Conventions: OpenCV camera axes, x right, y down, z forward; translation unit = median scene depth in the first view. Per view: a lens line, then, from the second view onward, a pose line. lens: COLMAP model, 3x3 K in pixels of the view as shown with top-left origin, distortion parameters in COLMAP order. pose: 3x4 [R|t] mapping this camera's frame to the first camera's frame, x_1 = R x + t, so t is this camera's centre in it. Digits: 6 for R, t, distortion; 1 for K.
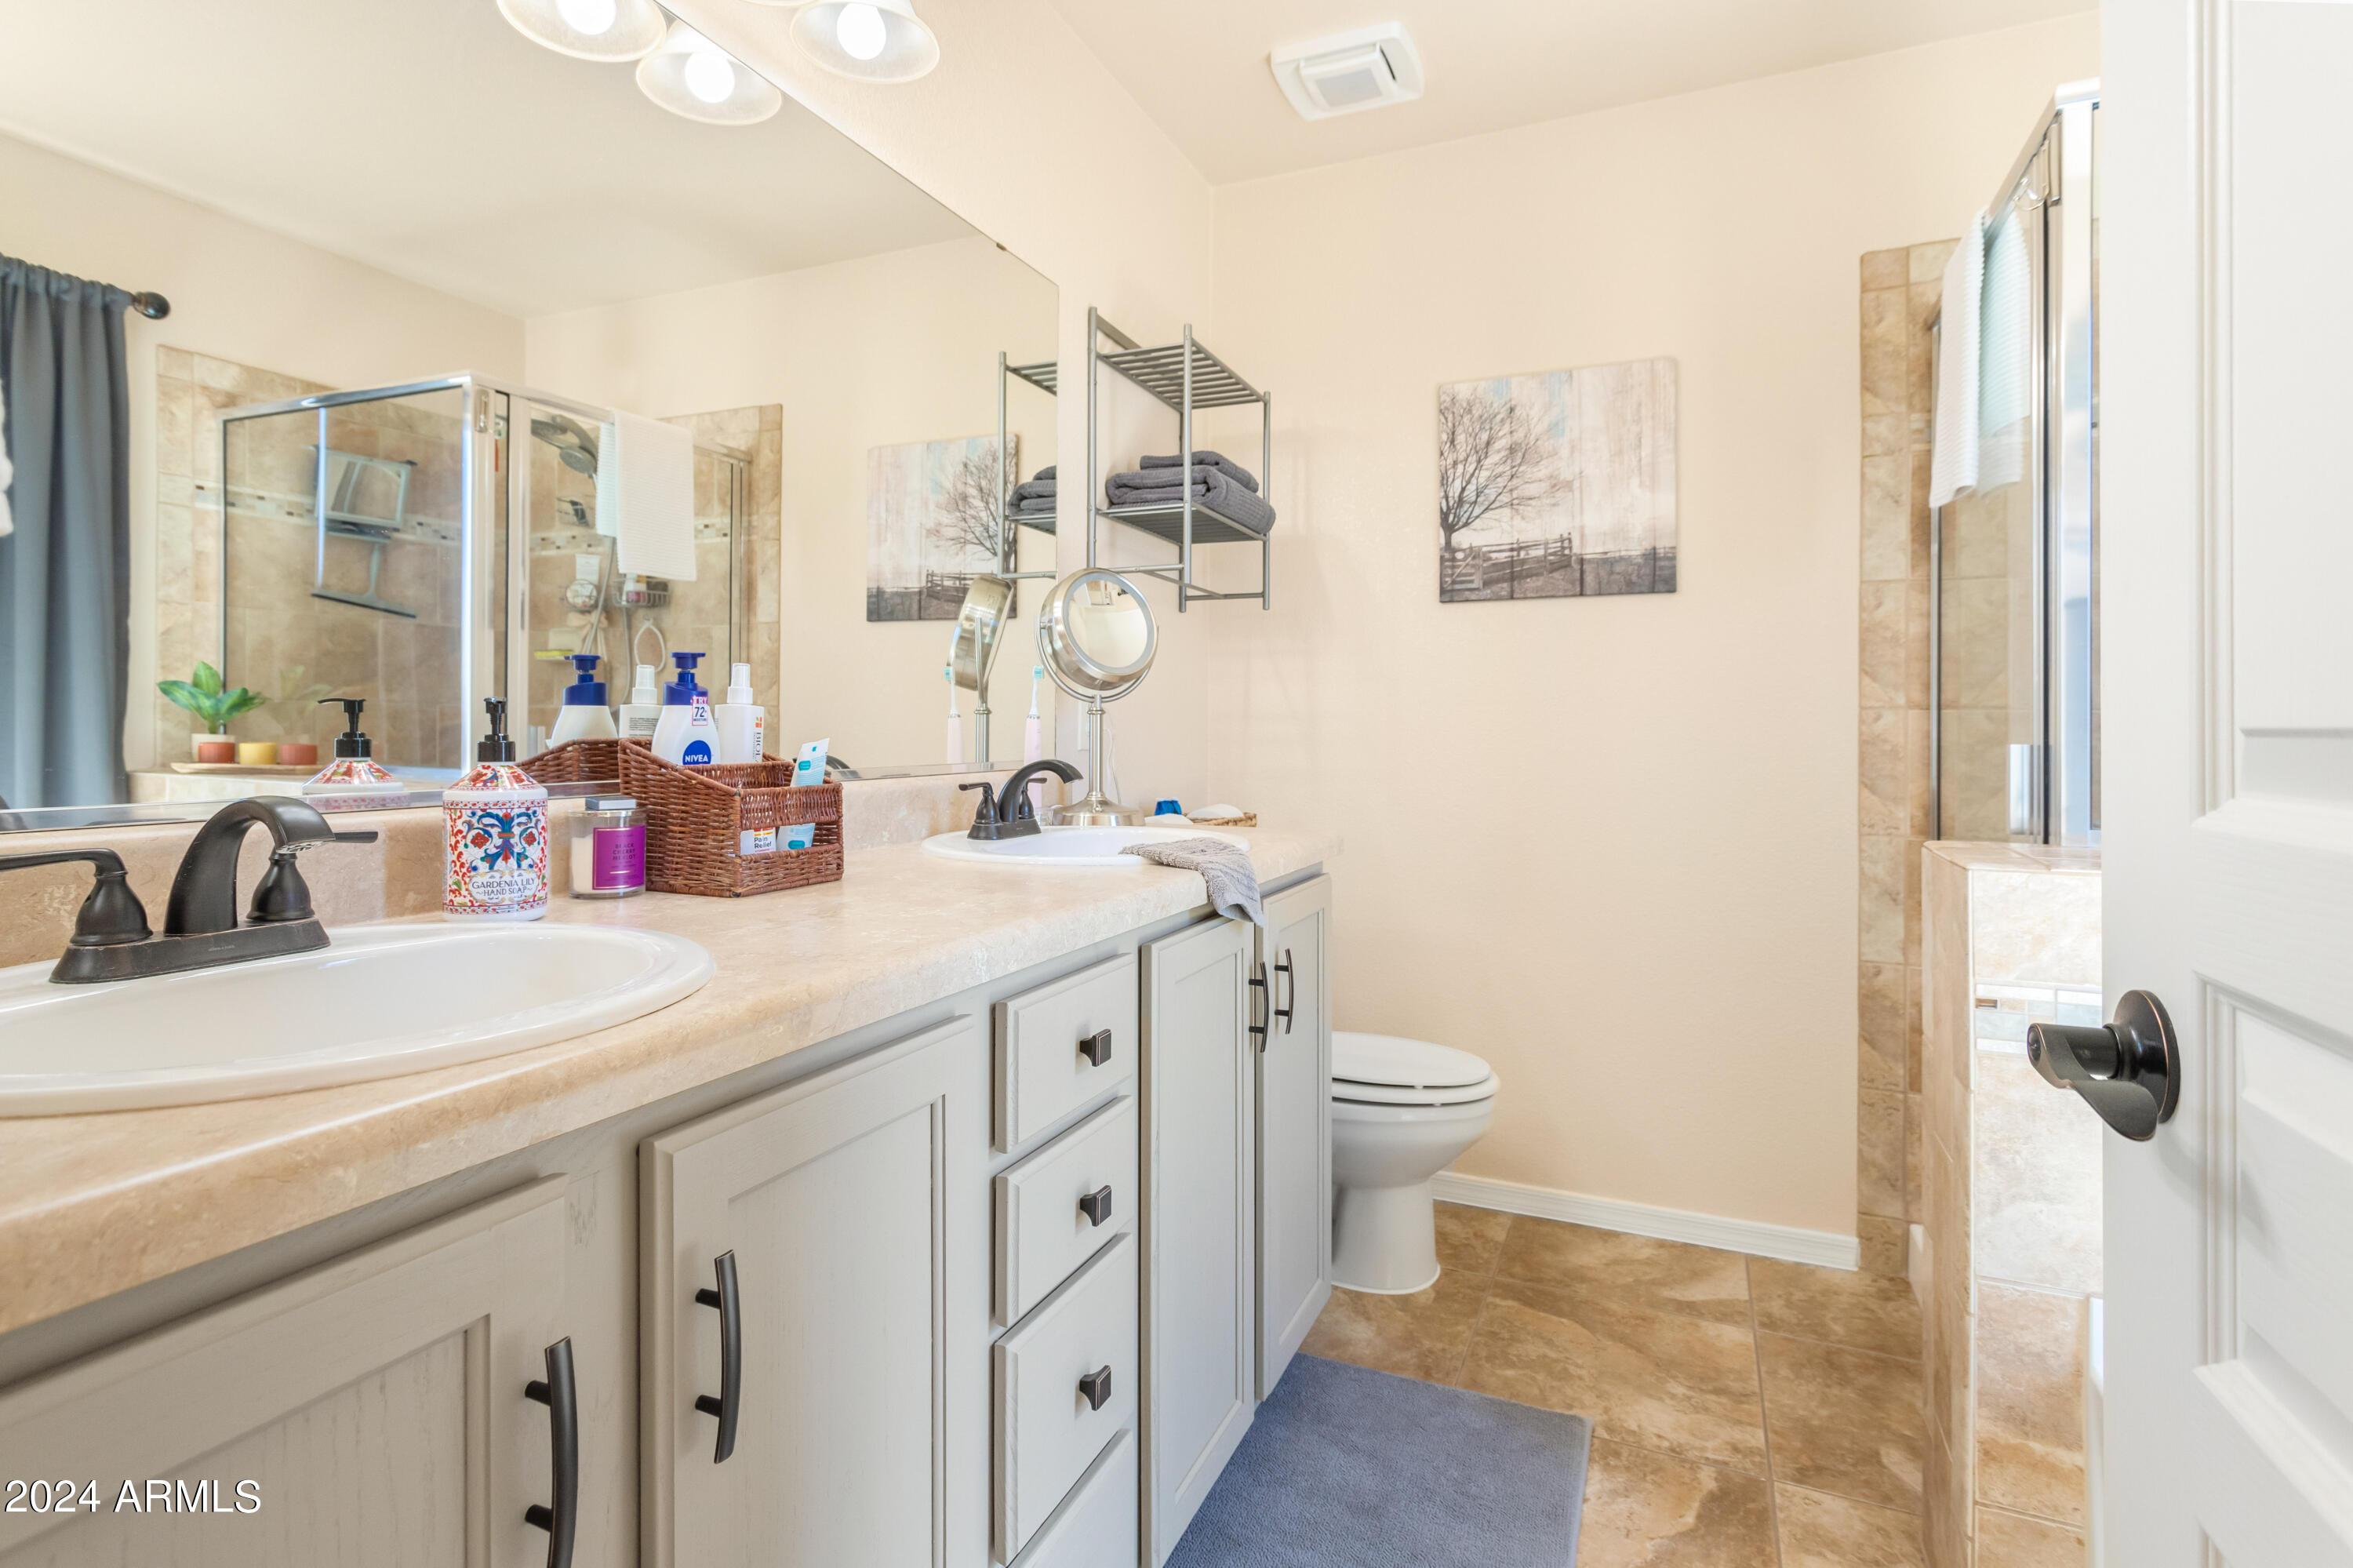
lens RADIAL K [[1166.0, 0, 1184.0], [0, 1166.0, 726.4], [0, 0, 1]] dist [0.000354, 0.000128]
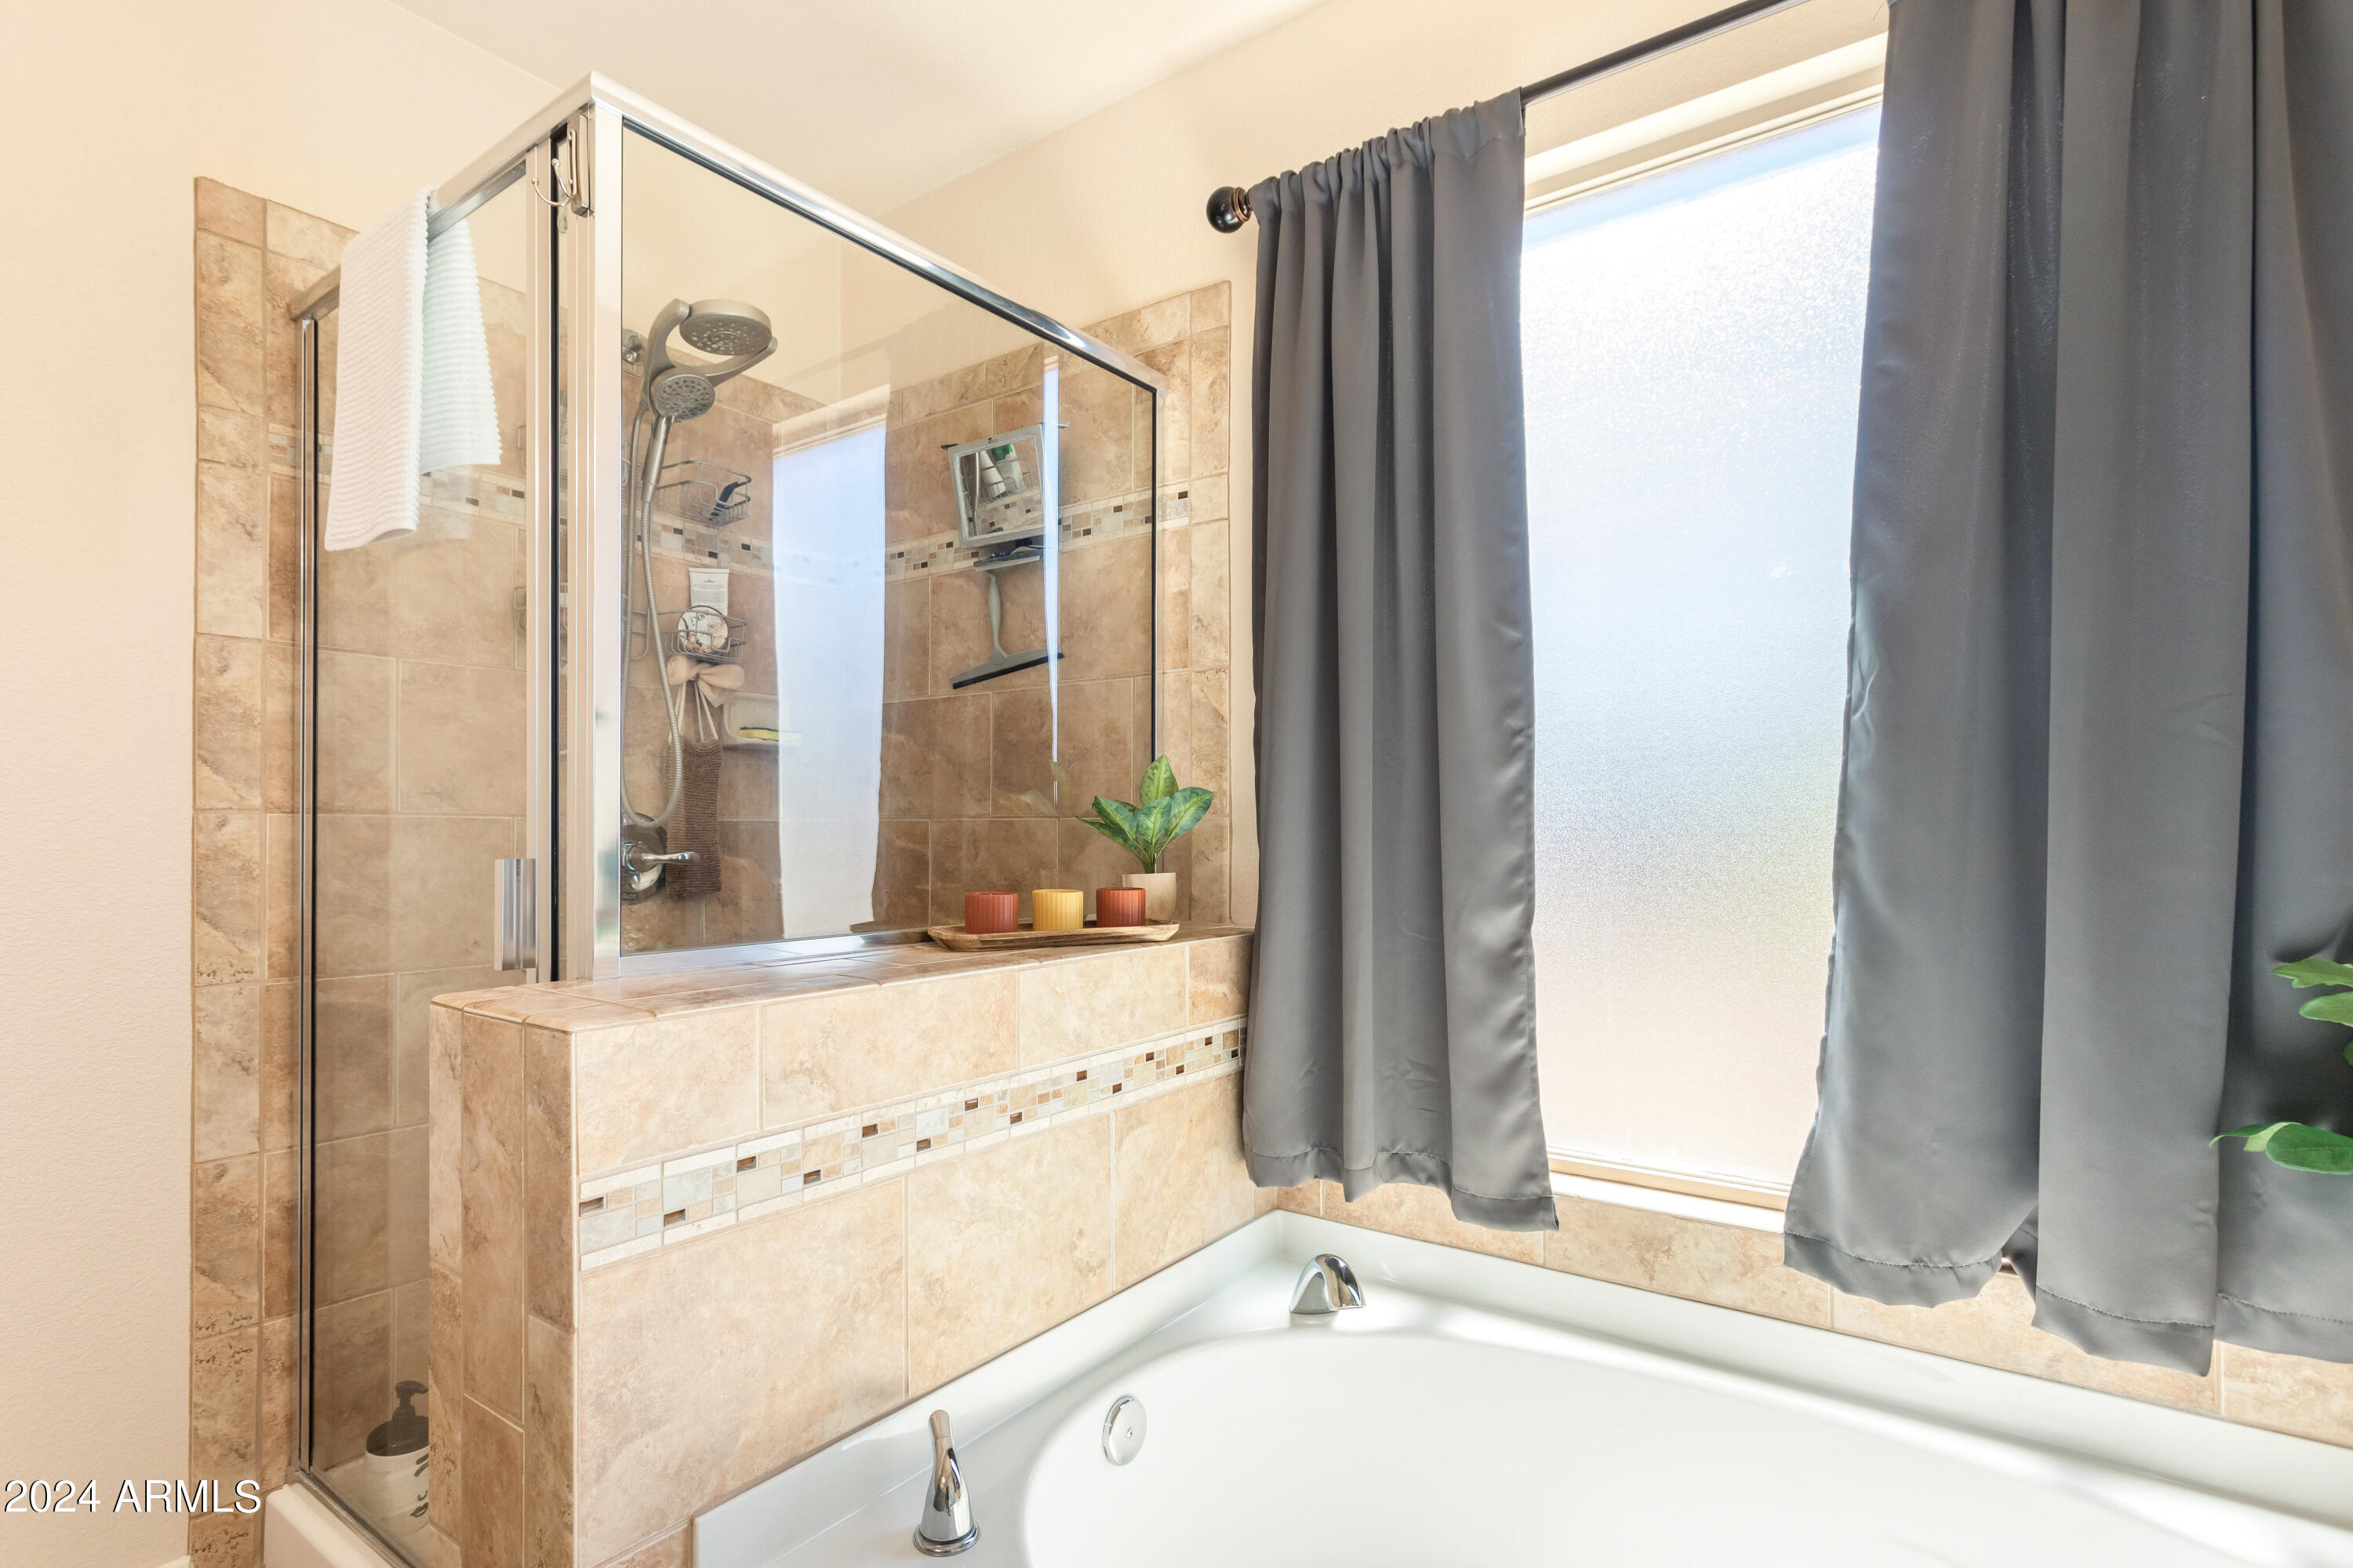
lens RADIAL K [[1141.8, 0, 1180.3], [0, 1141.8, 825.0], [0, 0, 1]] dist [0.002462, 0.000025]
pose [[0.214750, 0.001648, 0.976668, 0.025652], [0.001386, 0.999997, -0.001992, -0.004219], [-0.976668, 0.001781, 0.214747, 0.263027]]
